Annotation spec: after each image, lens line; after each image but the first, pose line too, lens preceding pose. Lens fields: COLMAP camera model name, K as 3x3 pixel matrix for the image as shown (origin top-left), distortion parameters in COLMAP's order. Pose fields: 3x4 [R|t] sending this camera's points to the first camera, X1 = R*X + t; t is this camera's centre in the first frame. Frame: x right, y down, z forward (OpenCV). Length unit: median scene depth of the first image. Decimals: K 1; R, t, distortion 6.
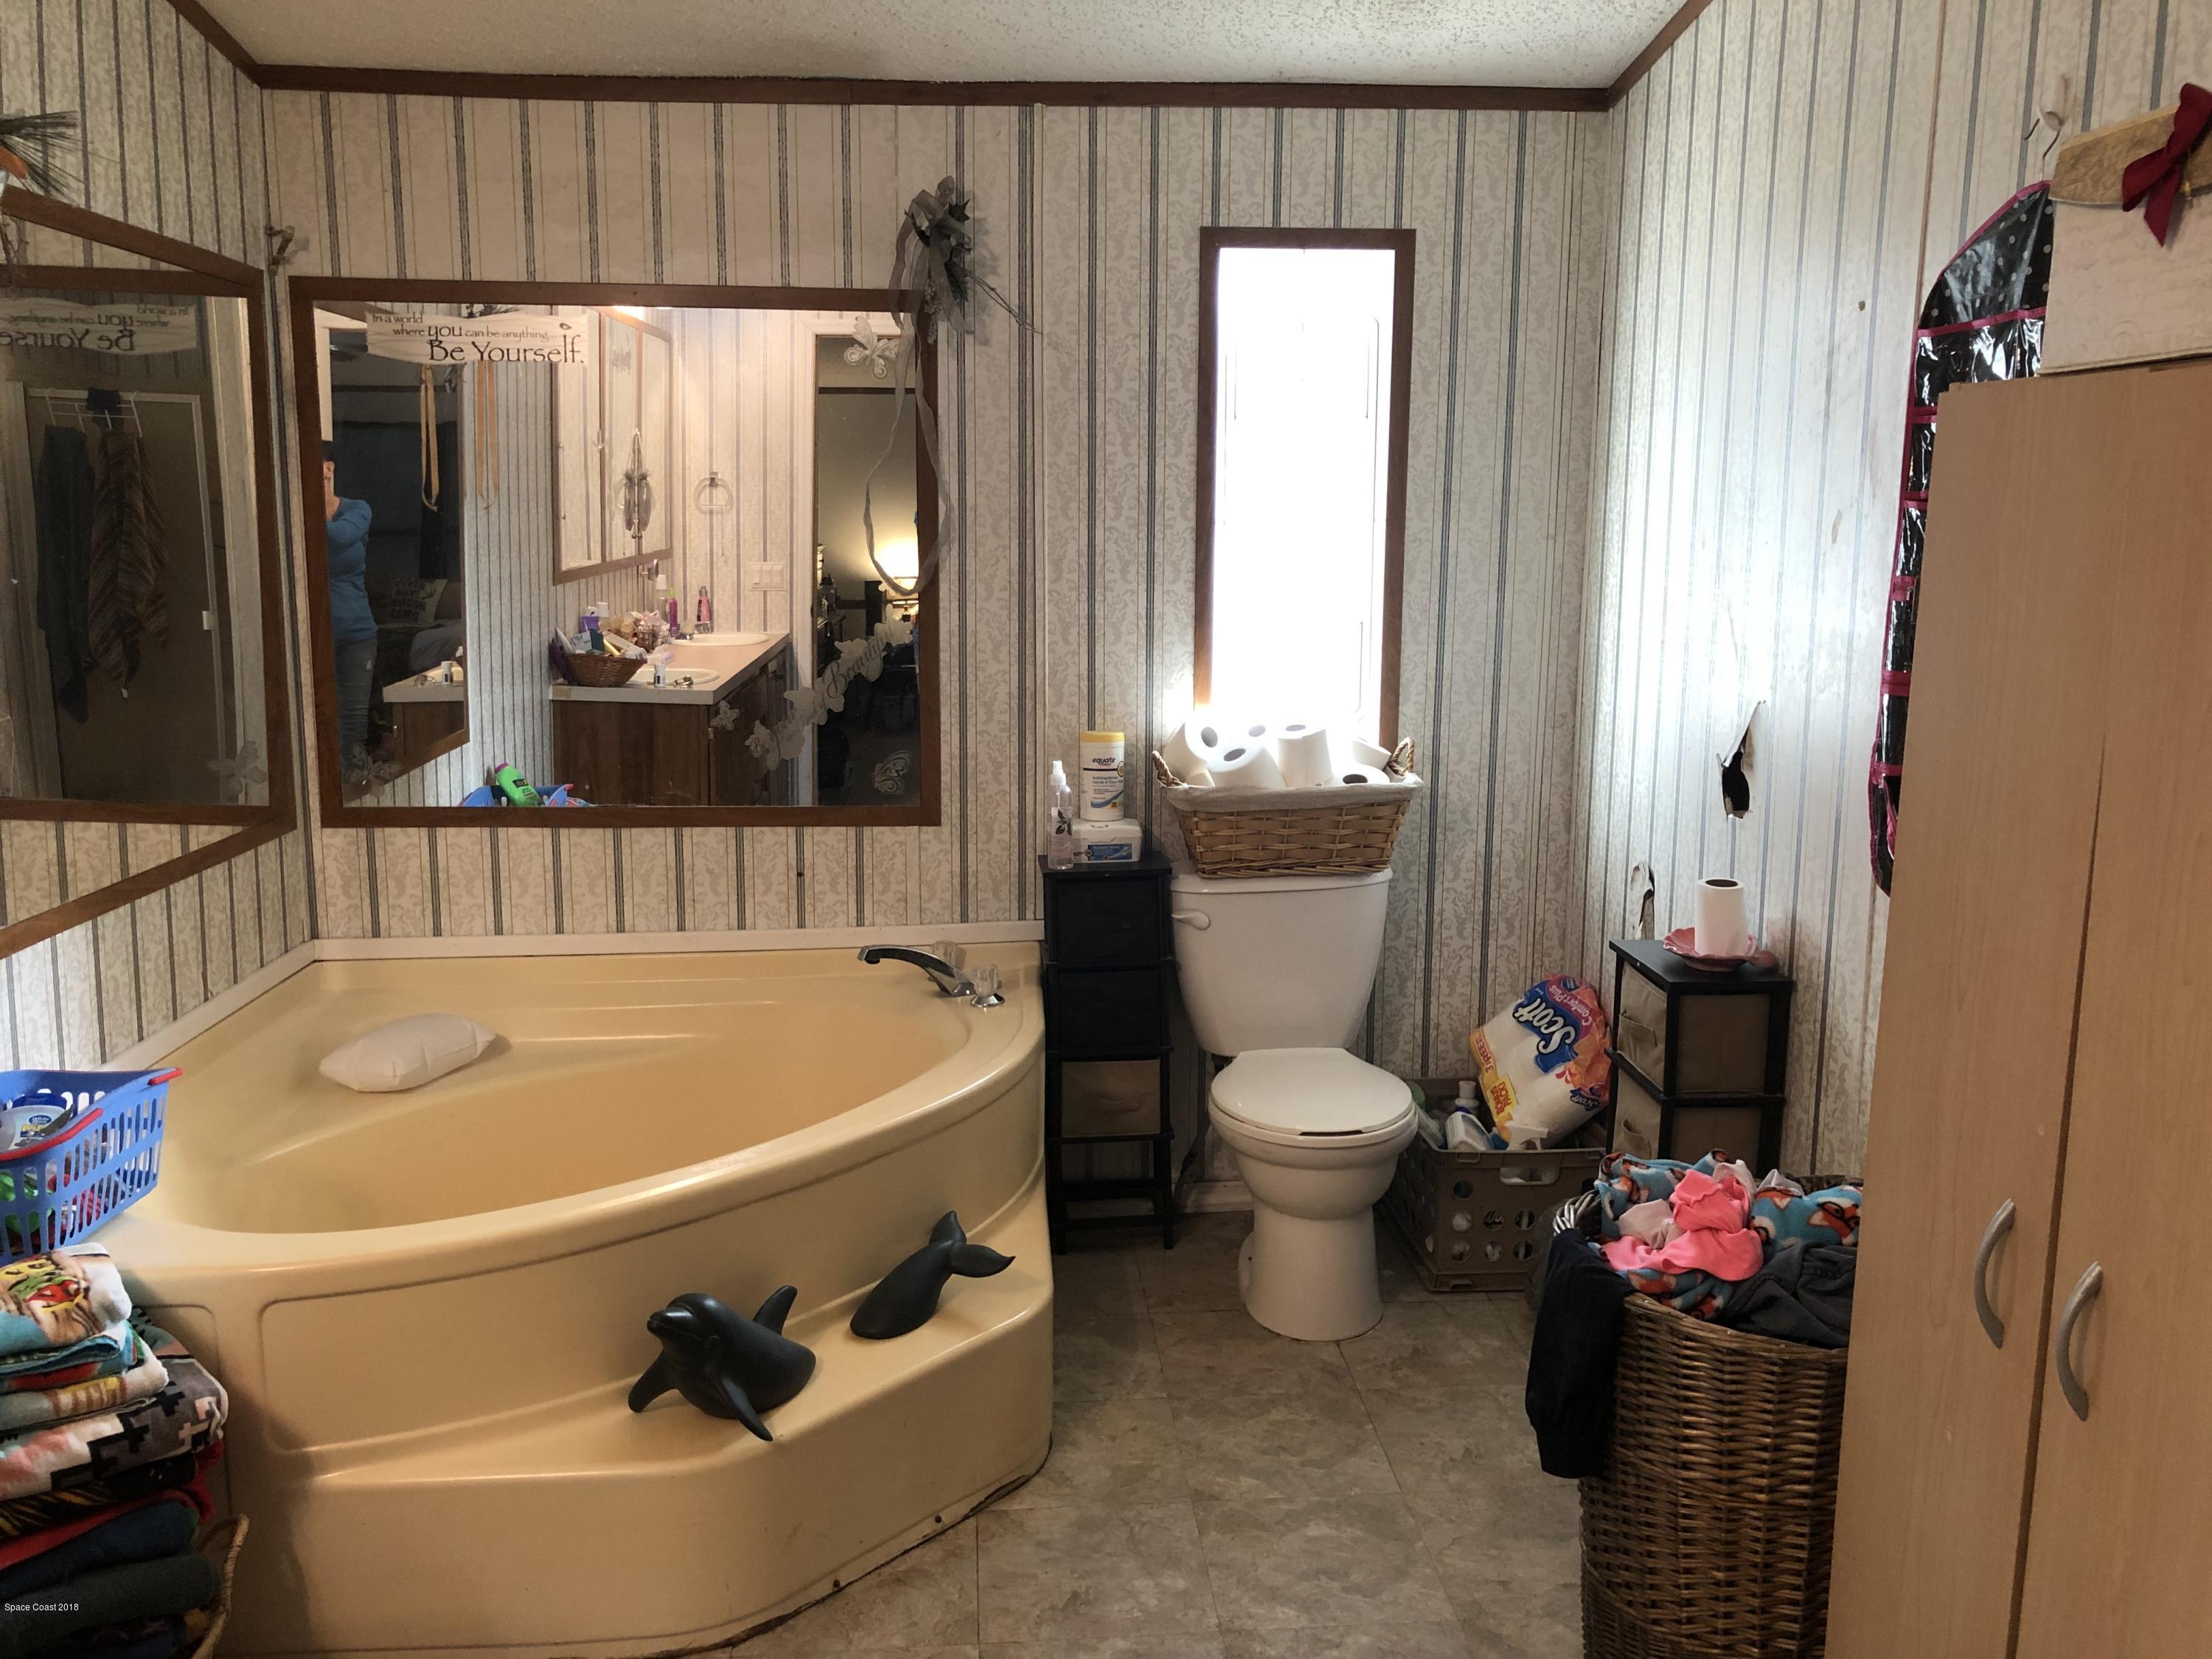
lens RADIAL K [[1783.0, 0, 1106.5], [0, 1783.0, 821.5], [0, 0, 1]] dist [0.011409, -0.018041]
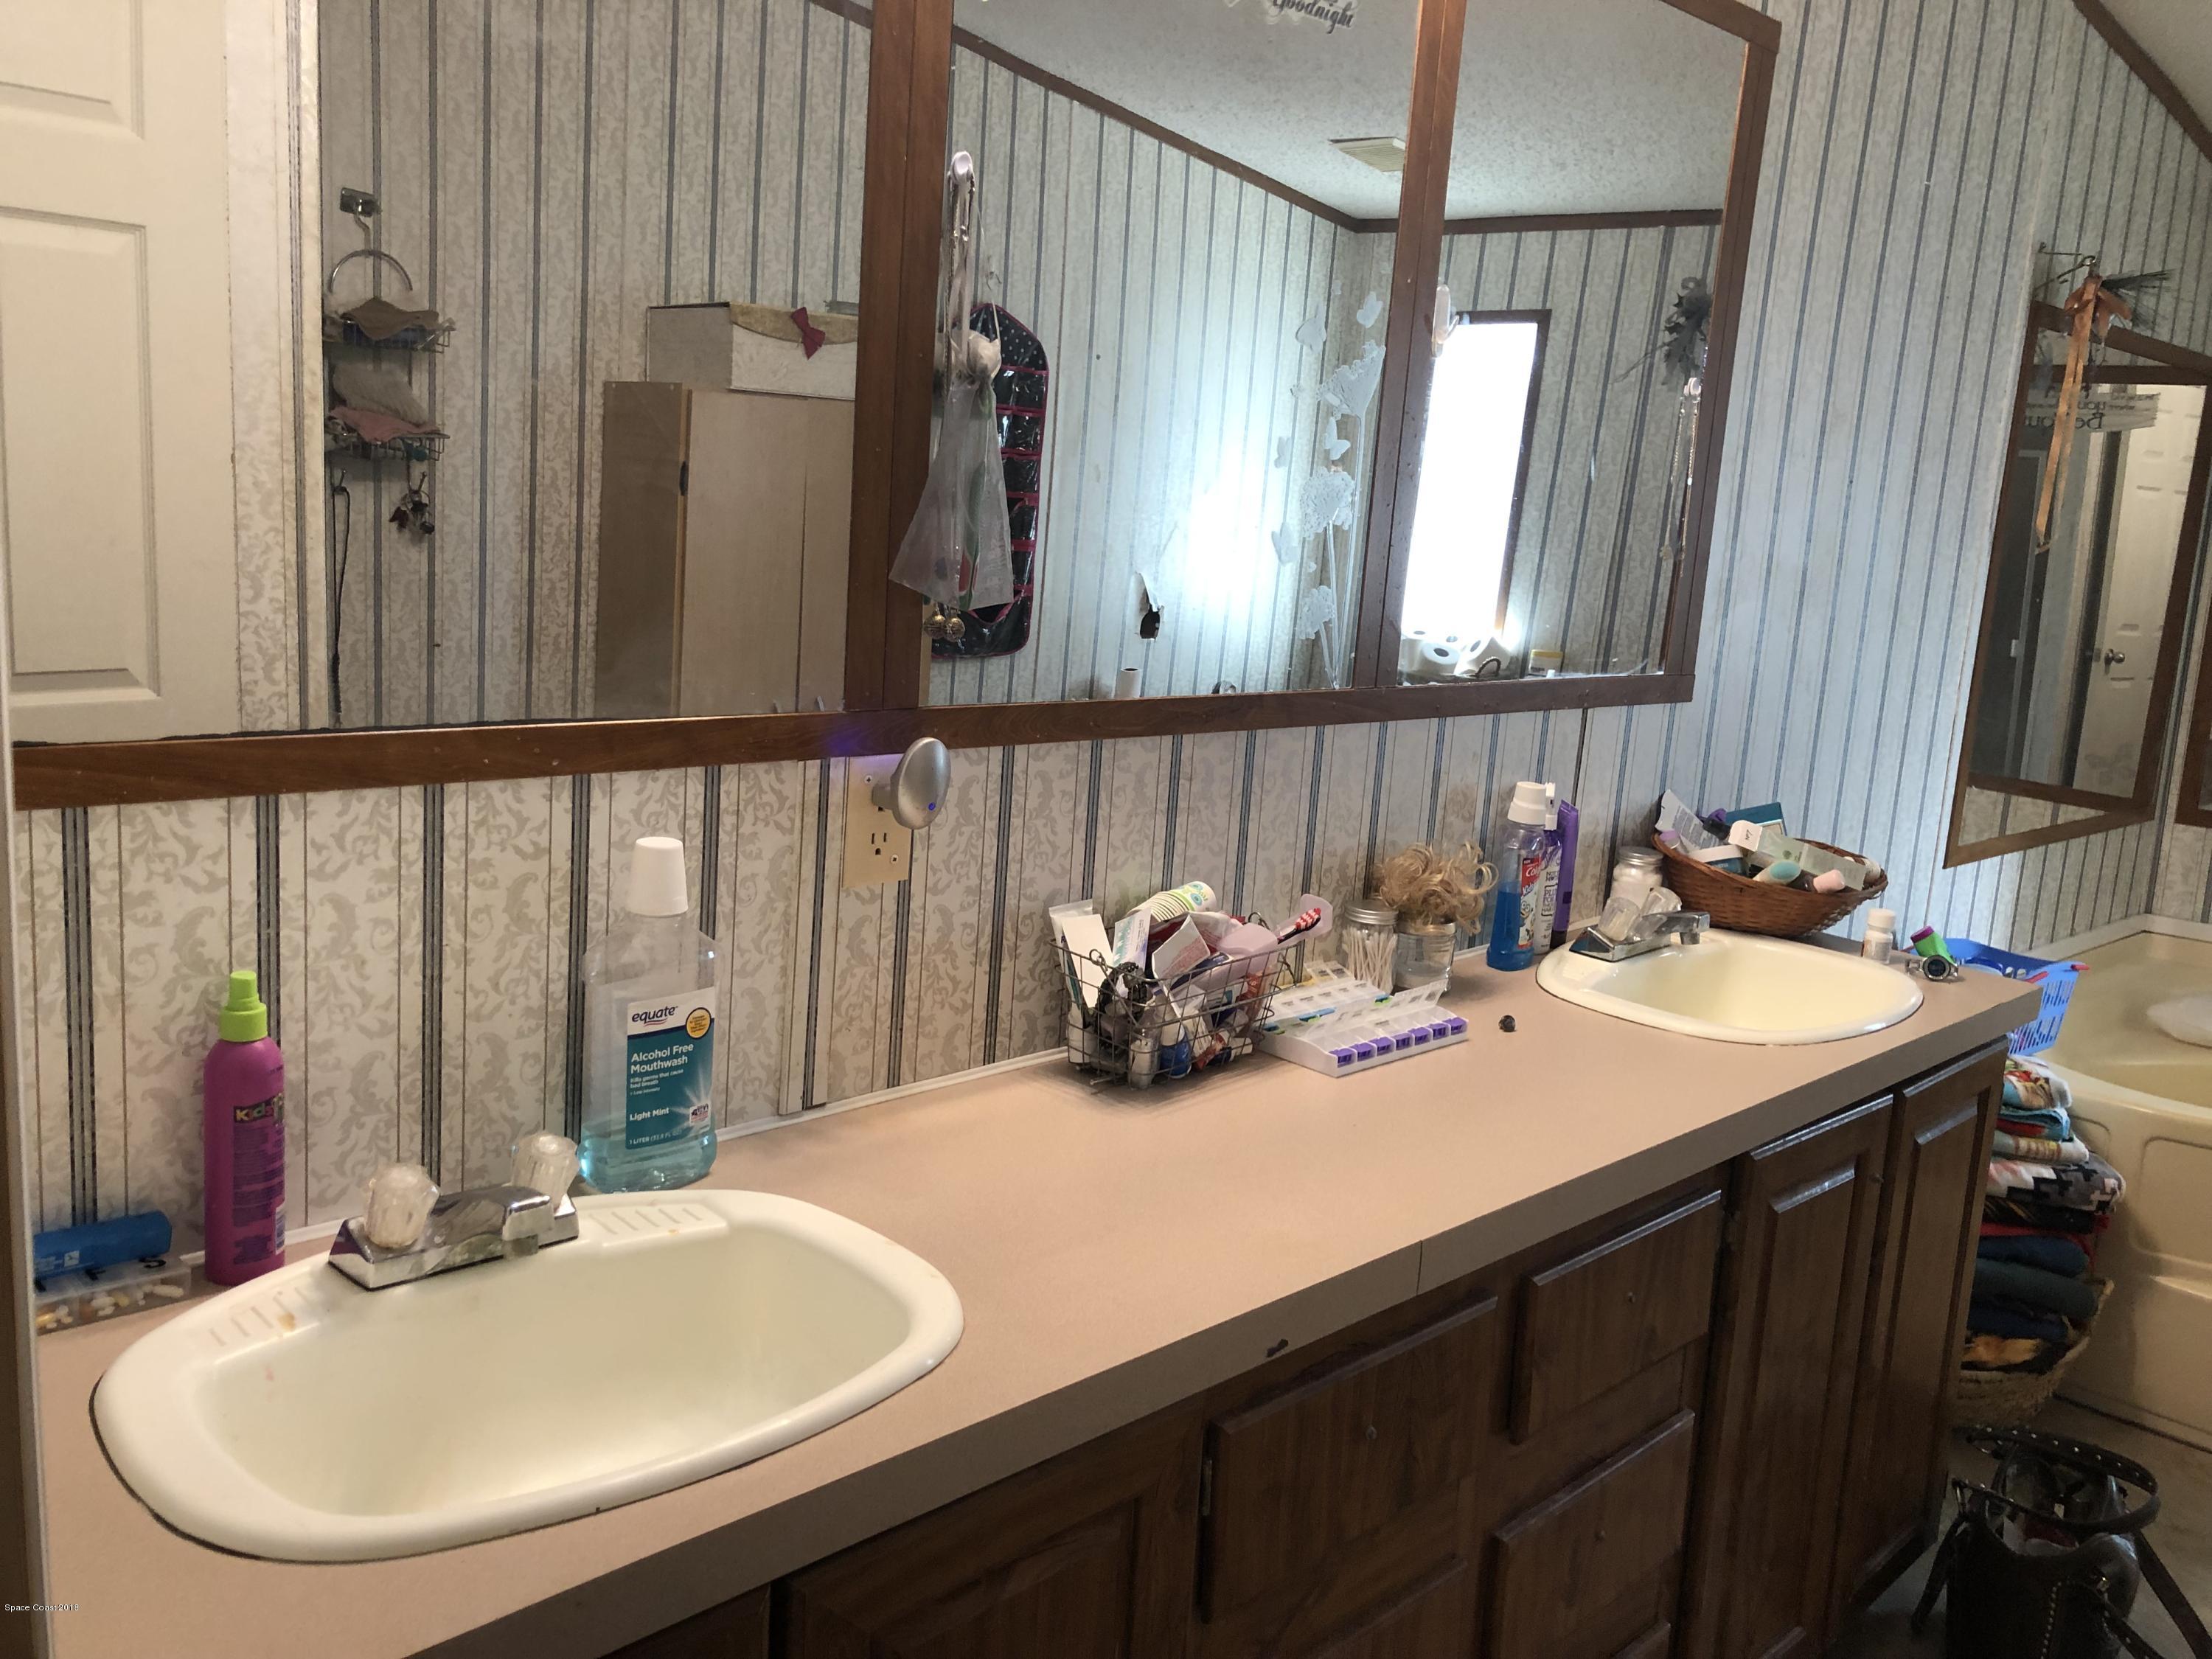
lens RADIAL K [[1783.0, 0, 1142.9], [0, 1783.0, 790.5], [0, 0, 1]] dist [0.011409, -0.018041]
pose [[0.644783, 0.150876, -0.749327, 0.009985], [-0.181417, 0.982521, 0.041724, 0.081502], [0.742525, 0.109038, 0.660884, -0.428438]]
